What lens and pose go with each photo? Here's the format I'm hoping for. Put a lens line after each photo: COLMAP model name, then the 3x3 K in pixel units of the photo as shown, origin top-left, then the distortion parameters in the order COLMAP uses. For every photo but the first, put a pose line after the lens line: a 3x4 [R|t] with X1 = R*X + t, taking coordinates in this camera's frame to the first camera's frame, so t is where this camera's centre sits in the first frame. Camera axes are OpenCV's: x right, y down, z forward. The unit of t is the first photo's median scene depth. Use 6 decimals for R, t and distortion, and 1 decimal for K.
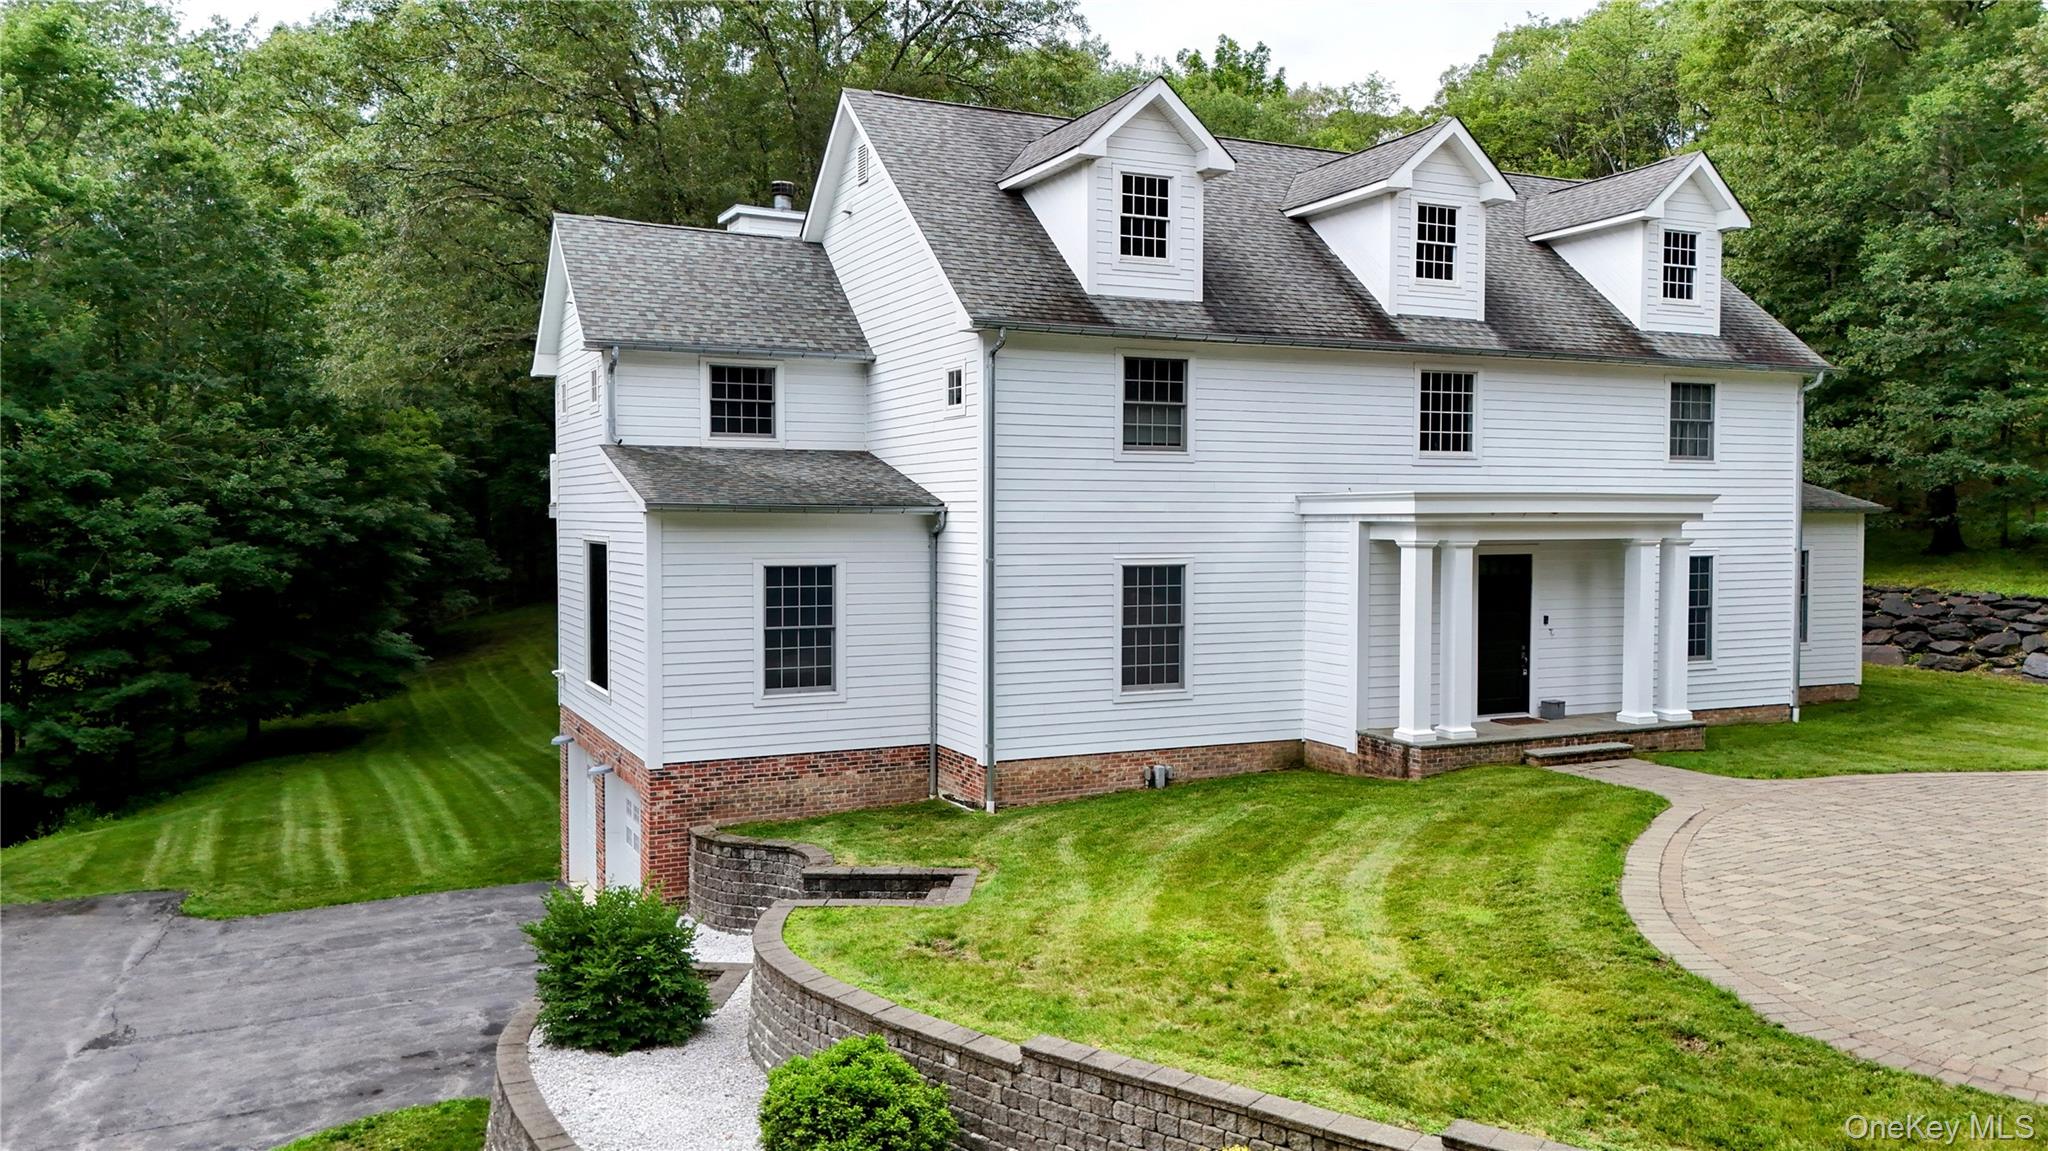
lens RADIAL K [[1512.0, 0, 1036.1], [0, 1512.0, 586.3], [0, 0, 1]] dist [0.056635, -0.008126]
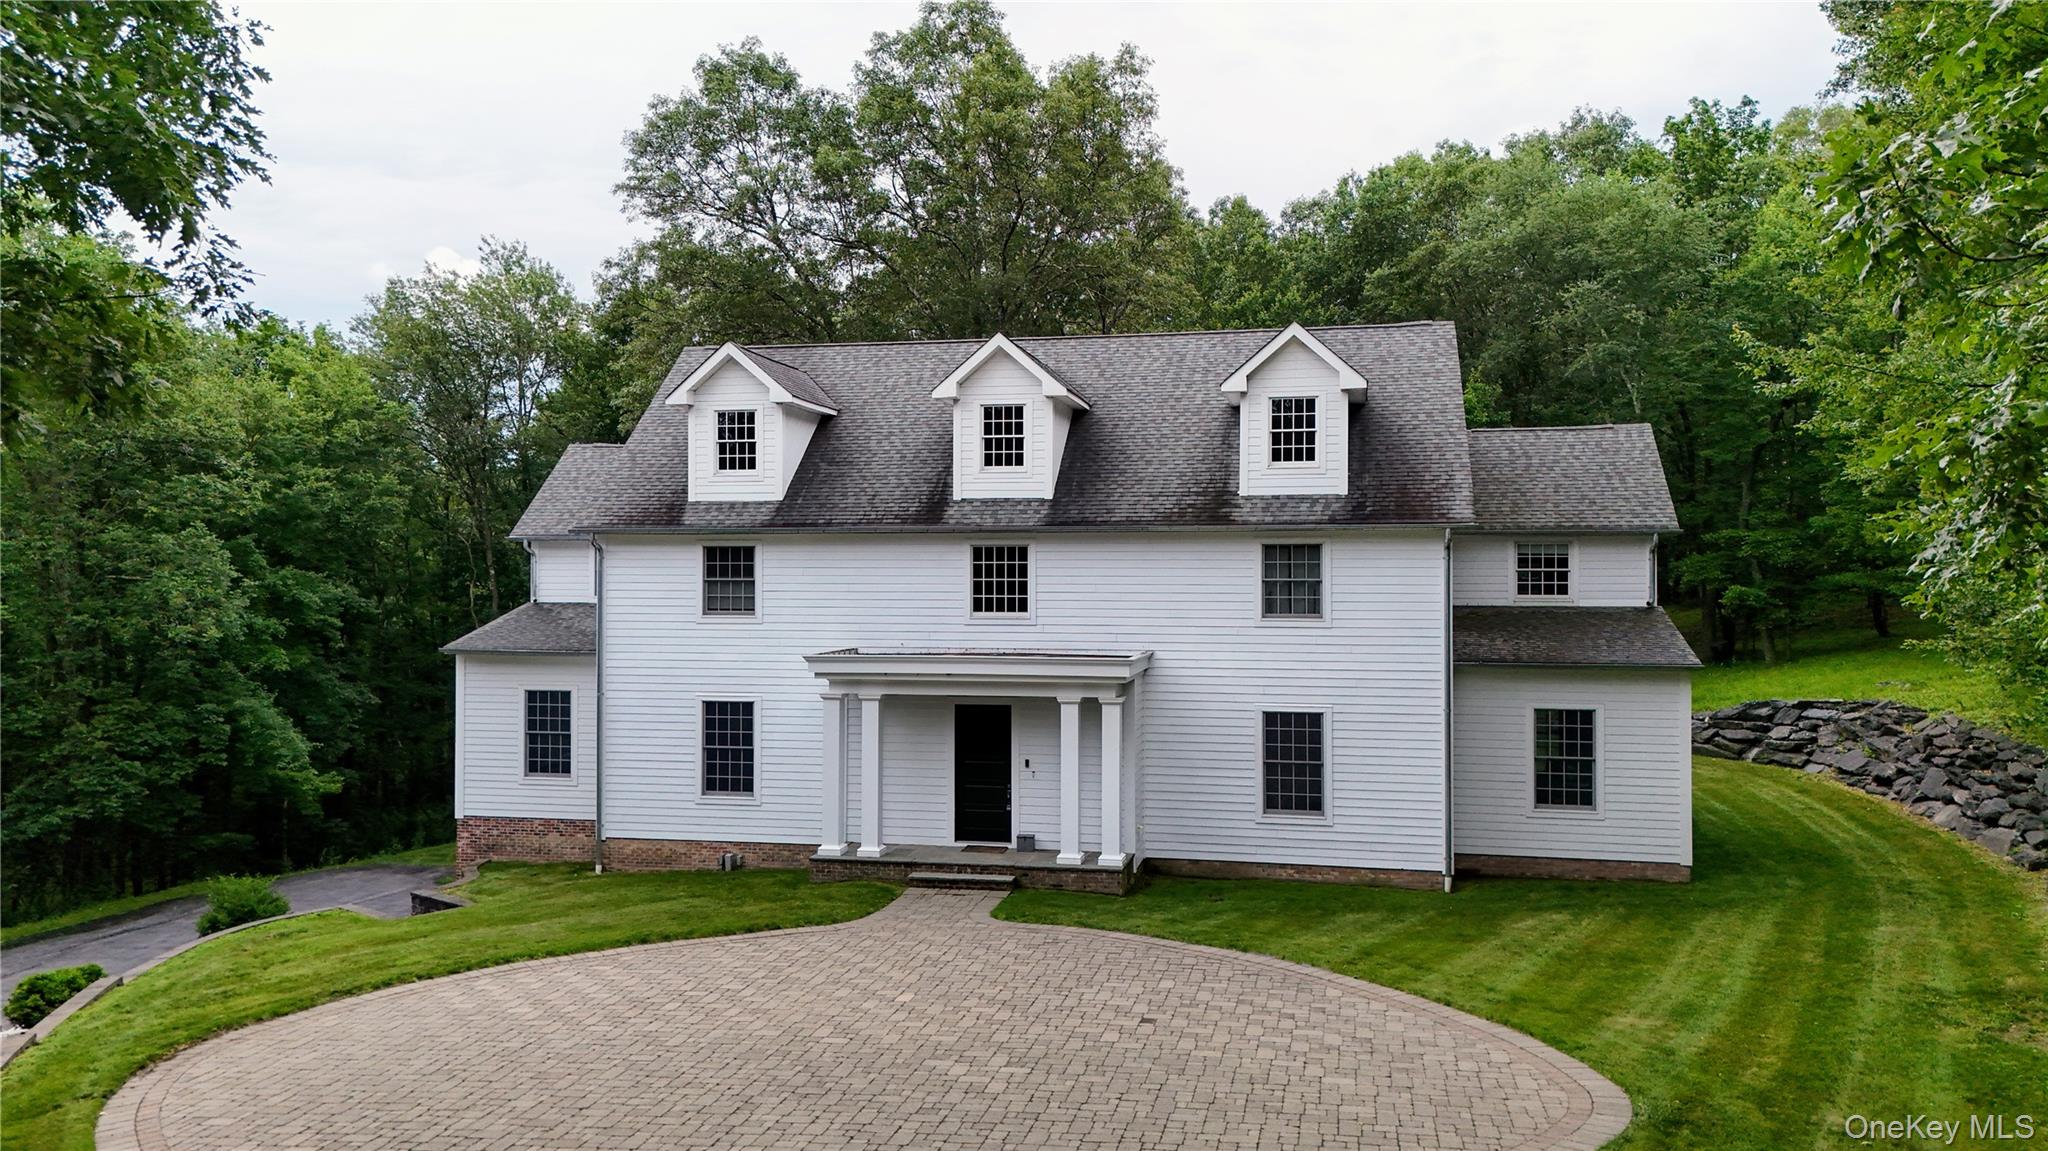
lens RADIAL K [[1498.6, 0, 1019.0], [0, 1498.6, 573.3], [0, 0, 1]] dist [0.057192, -0.040076]
pose [[0.798571, -0.001505, -0.601898, 1.013406], [-0.031350, 0.998535, -0.044091, -0.071448], [0.601083, 0.054080, 0.797355, 0.091689]]
